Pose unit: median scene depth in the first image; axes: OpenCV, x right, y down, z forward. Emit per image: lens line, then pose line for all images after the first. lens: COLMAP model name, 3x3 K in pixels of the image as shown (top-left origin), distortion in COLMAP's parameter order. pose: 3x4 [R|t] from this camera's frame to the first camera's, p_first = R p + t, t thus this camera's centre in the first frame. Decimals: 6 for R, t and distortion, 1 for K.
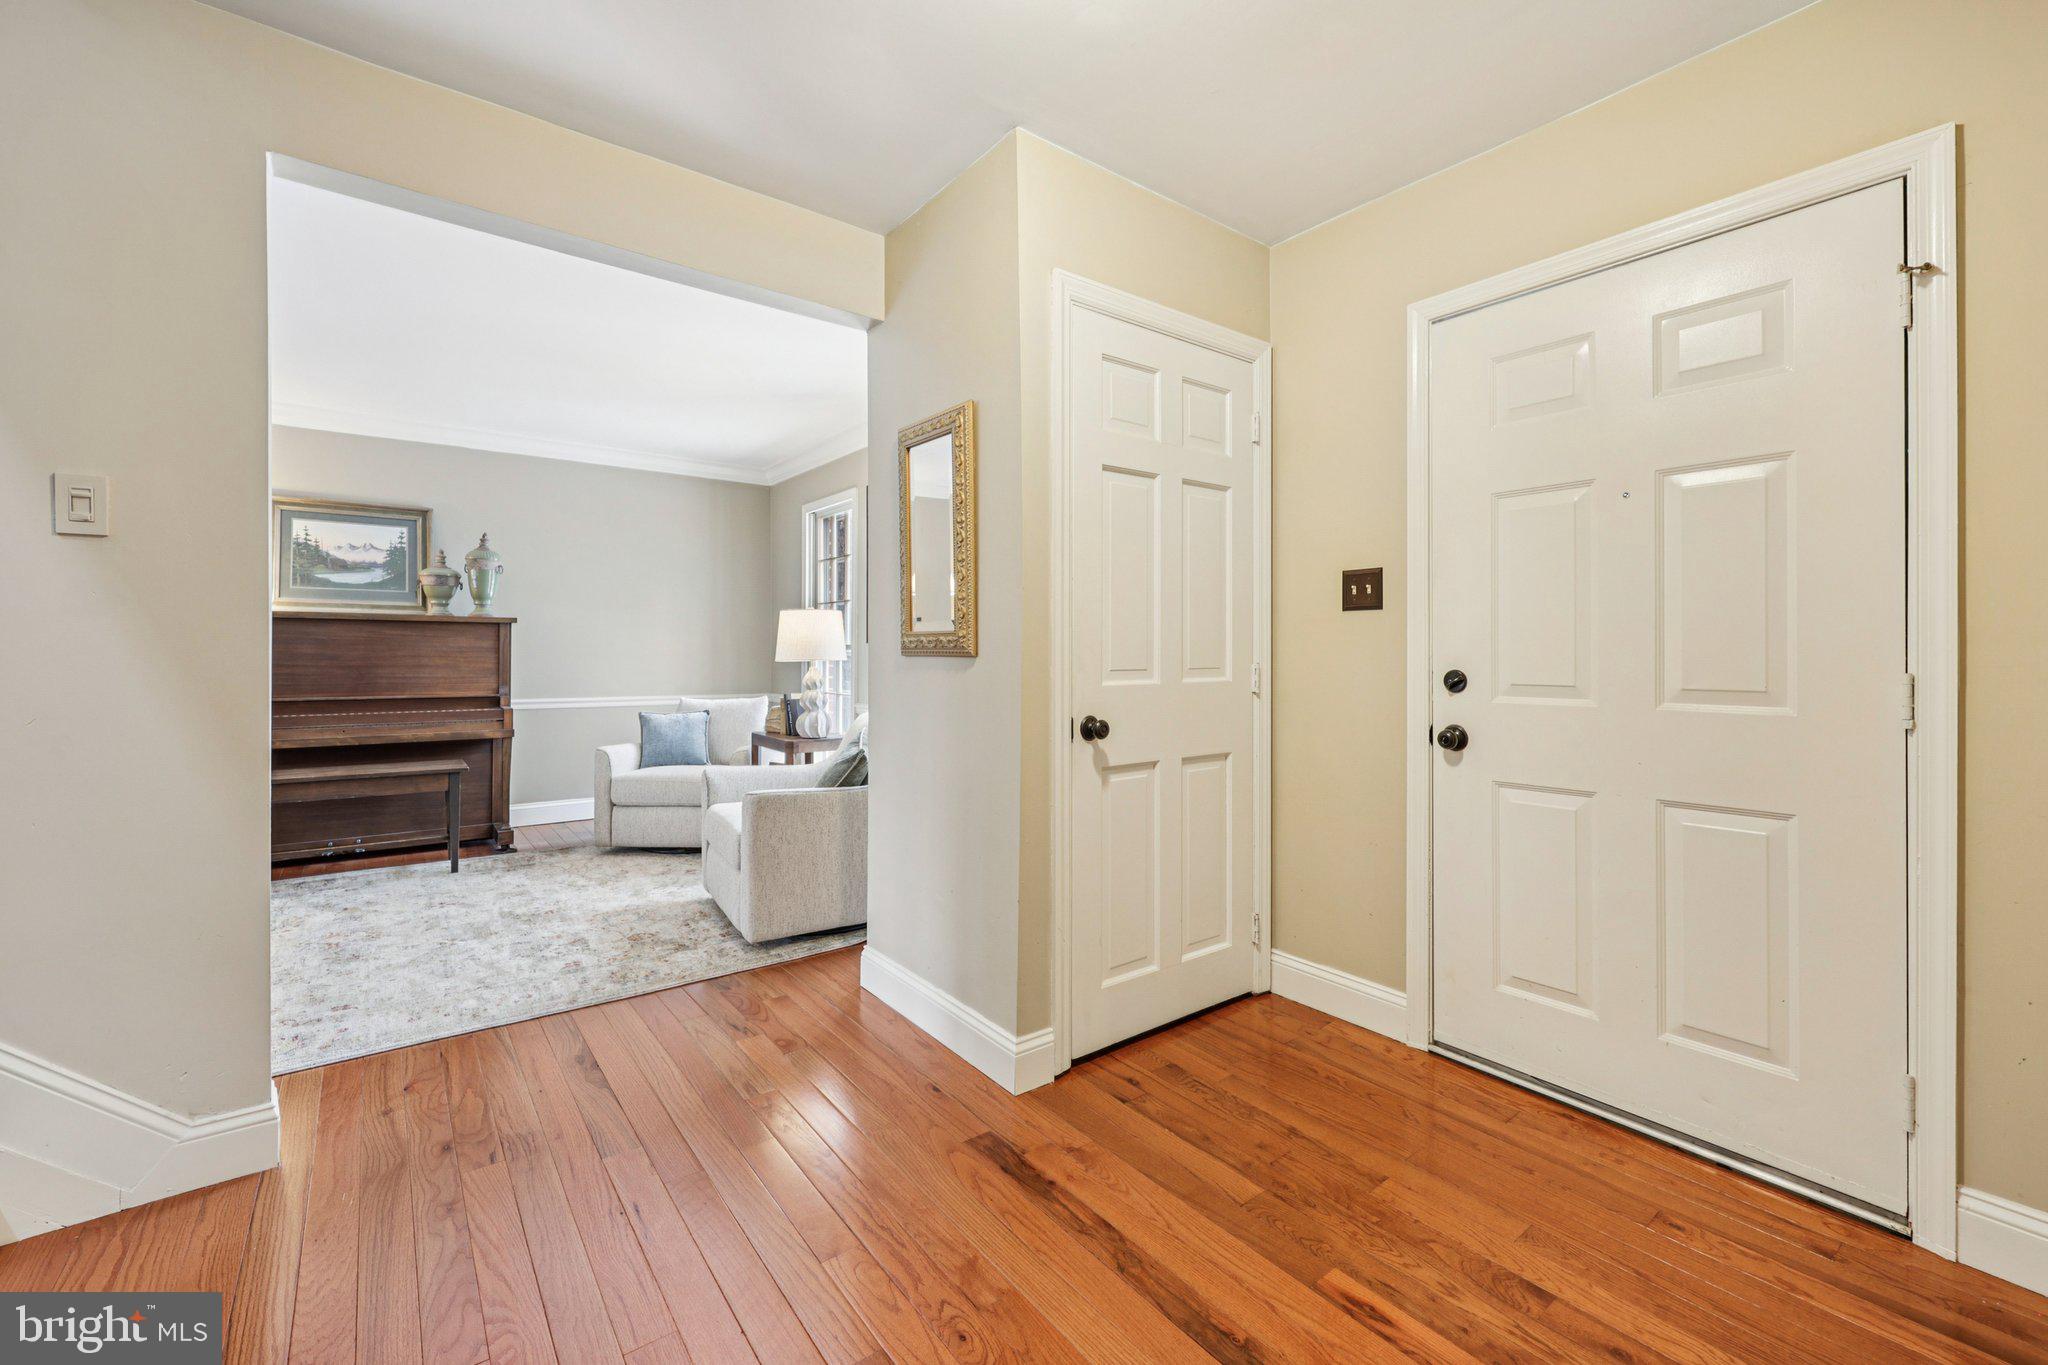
lens RADIAL K [[834.2, 0, 1033.5], [0, 834.2, 652.8], [0, 0, 1]] dist [0.000831, -0.000361]
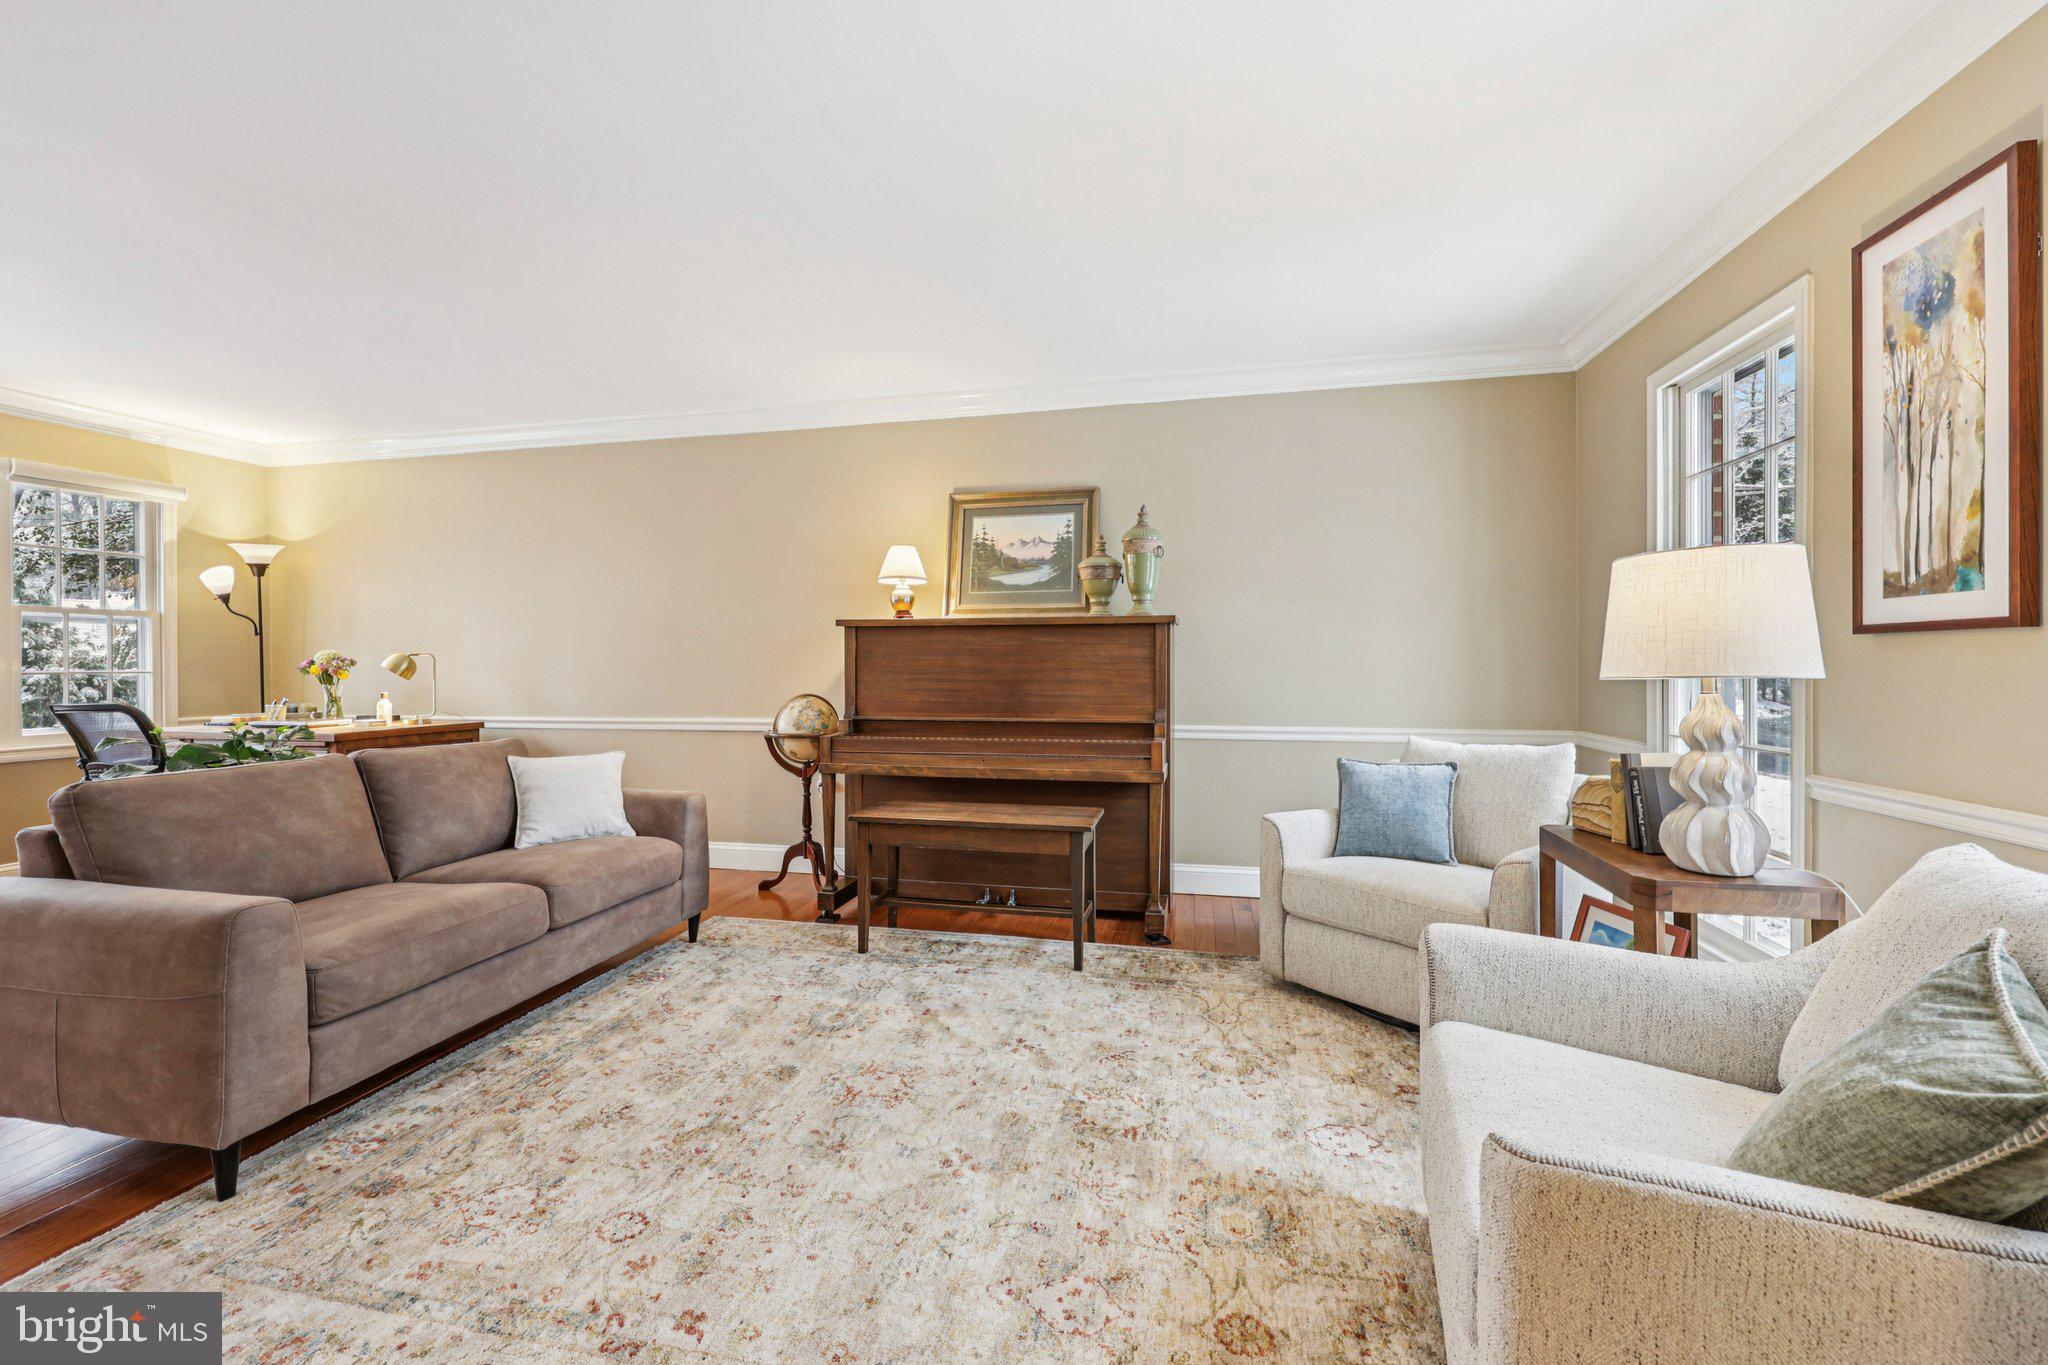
lens RADIAL K [[834.2, 0, 1025.1], [0, 834.2, 672.0], [0, 0, 1]] dist [0.000831, -0.000361]
pose [[0.638573, 0.000503, -0.769561, -0.151993], [0.005114, 0.999975, 0.004897, 0.002808], [0.769544, -0.007063, 0.638554, 0.450802]]
